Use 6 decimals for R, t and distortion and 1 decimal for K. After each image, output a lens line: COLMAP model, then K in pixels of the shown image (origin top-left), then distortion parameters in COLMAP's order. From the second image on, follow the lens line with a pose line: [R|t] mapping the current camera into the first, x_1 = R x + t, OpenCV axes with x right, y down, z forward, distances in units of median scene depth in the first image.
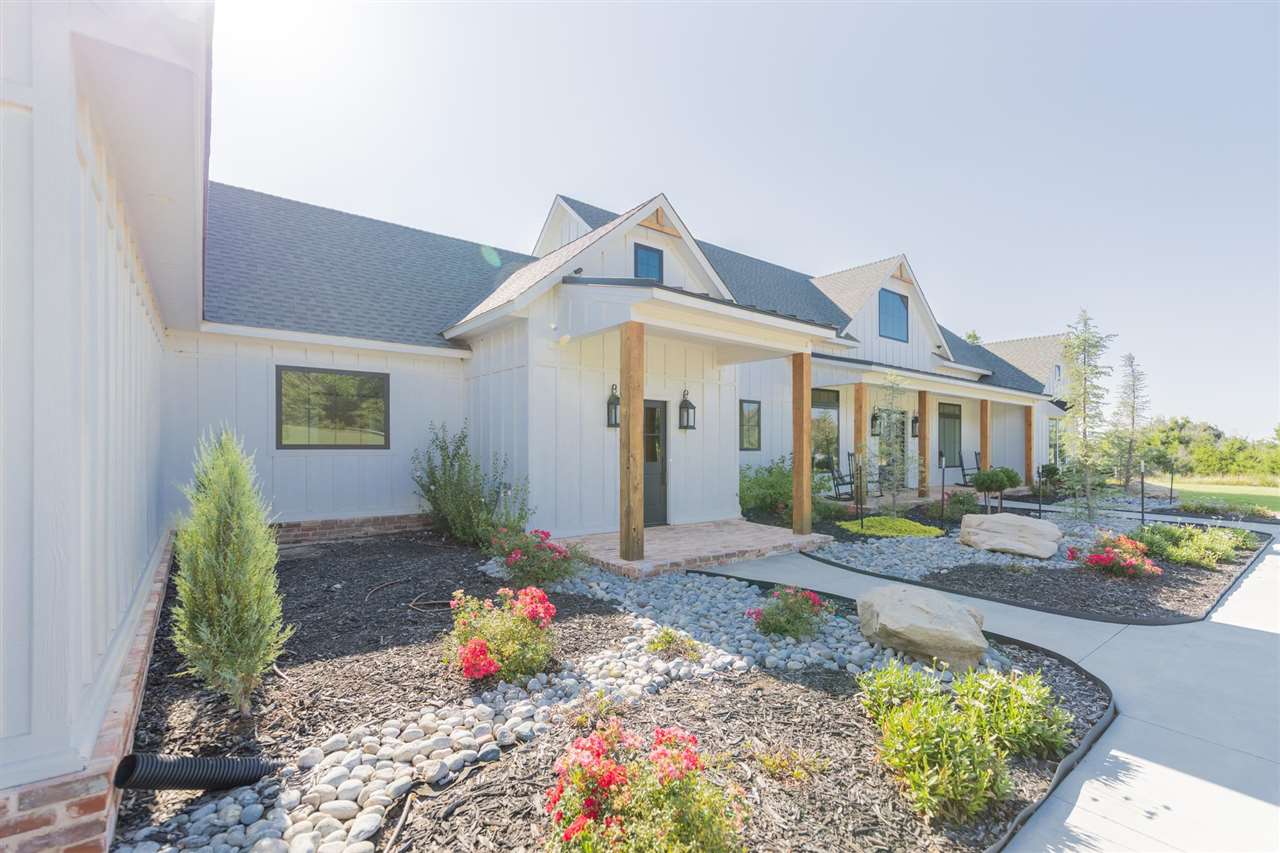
lens RADIAL K [[559.9, 0, 640.0], [0, 559.9, 426.5], [0, 0, 1]] dist [-0.000235, -0.000030]
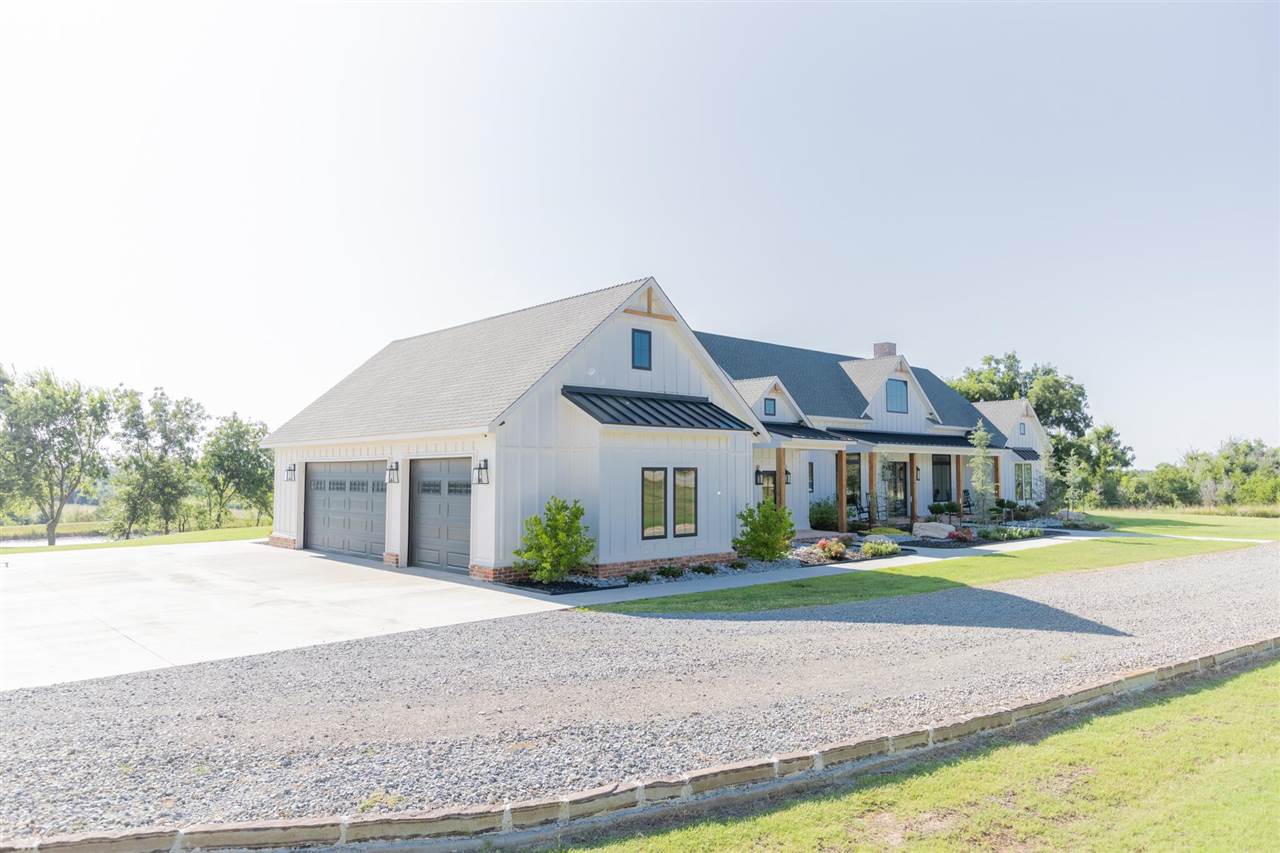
lens RADIAL K [[837.6, 0, 640.0], [0, 837.6, 426.5], [0, 0, 1]] dist [0.001541, 0.000727]
pose [[0.996905, -0.003512, 0.078542, -0.480418], [0.005172, 0.999767, -0.020940, -0.101137], [-0.078450, 0.021282, 0.996691, -1.399289]]
